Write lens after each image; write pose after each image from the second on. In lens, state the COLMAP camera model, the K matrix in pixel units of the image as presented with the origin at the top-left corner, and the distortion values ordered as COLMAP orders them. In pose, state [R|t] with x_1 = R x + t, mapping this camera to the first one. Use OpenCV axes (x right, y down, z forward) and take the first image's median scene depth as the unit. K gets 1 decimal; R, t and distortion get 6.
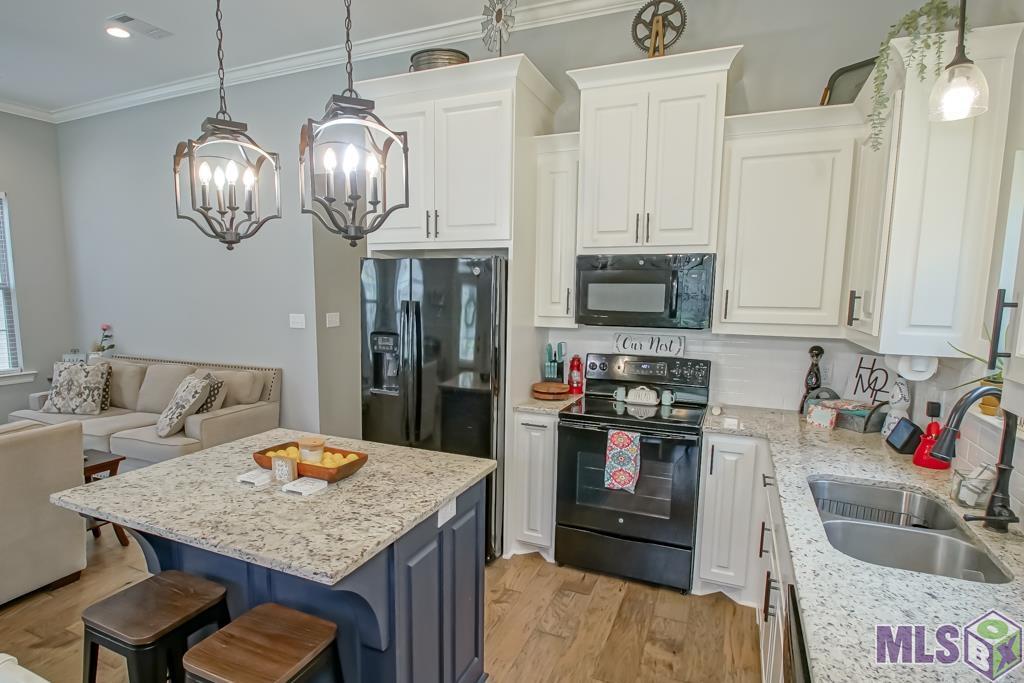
lens RADIAL K [[550.1, 0, 494.7], [0, 550.1, 363.0], [0, 0, 1]] dist [-0.005546, -0.001148]
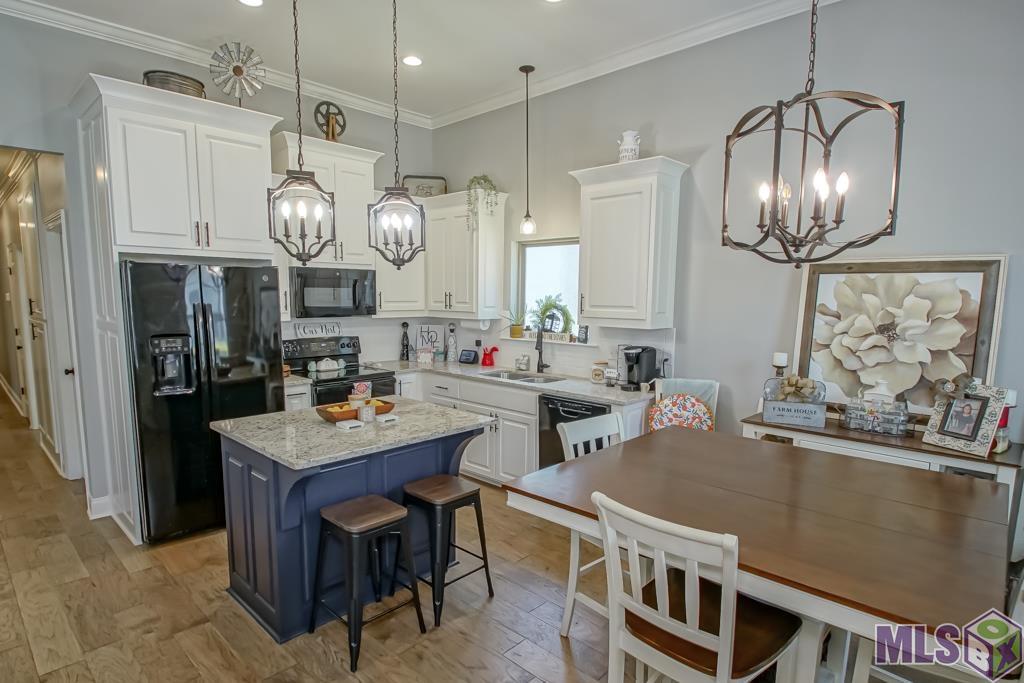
lens RADIAL K [[550.1, 0, 494.7], [0, 550.1, 363.0], [0, 0, 1]] dist [-0.005546, -0.001148]
pose [[0.351855, -0.125038, 0.927666, -1.034369], [0.125691, 0.988374, 0.085547, -0.015909], [-0.927577, 0.086499, 0.363481, 0.074007]]
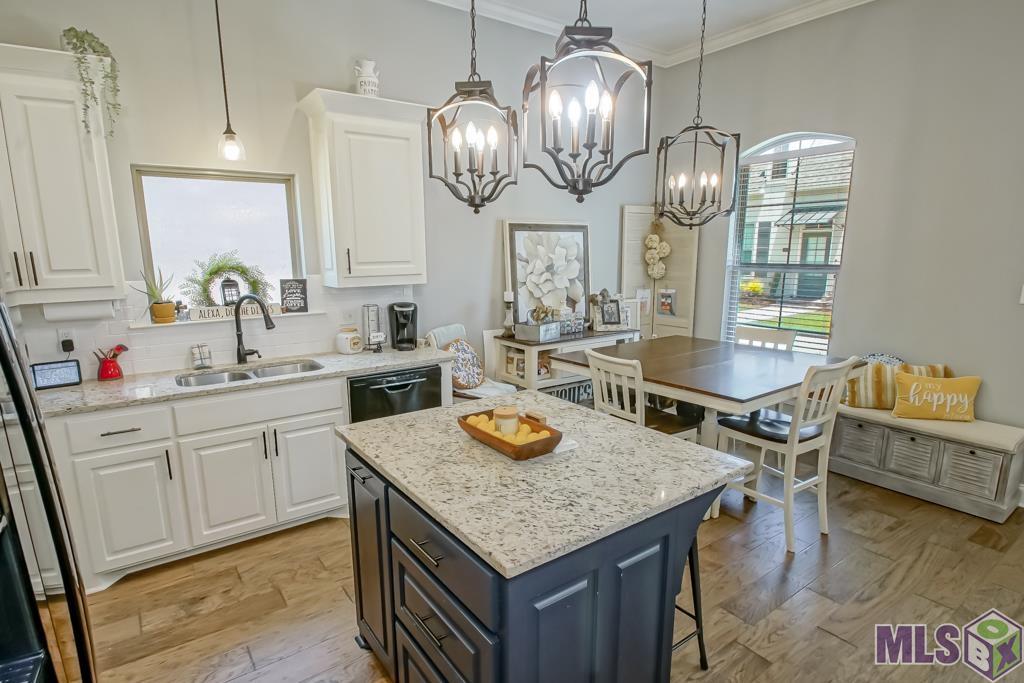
lens RADIAL K [[550.1, 0, 494.7], [0, 550.1, 363.0], [0, 0, 1]] dist [-0.005546, -0.001148]
pose [[-0.857747, -0.108986, 0.502387, -0.583513], [0.071528, 0.942460, 0.326576, -0.148587], [-0.509072, 0.316055, -0.800597, 1.038561]]
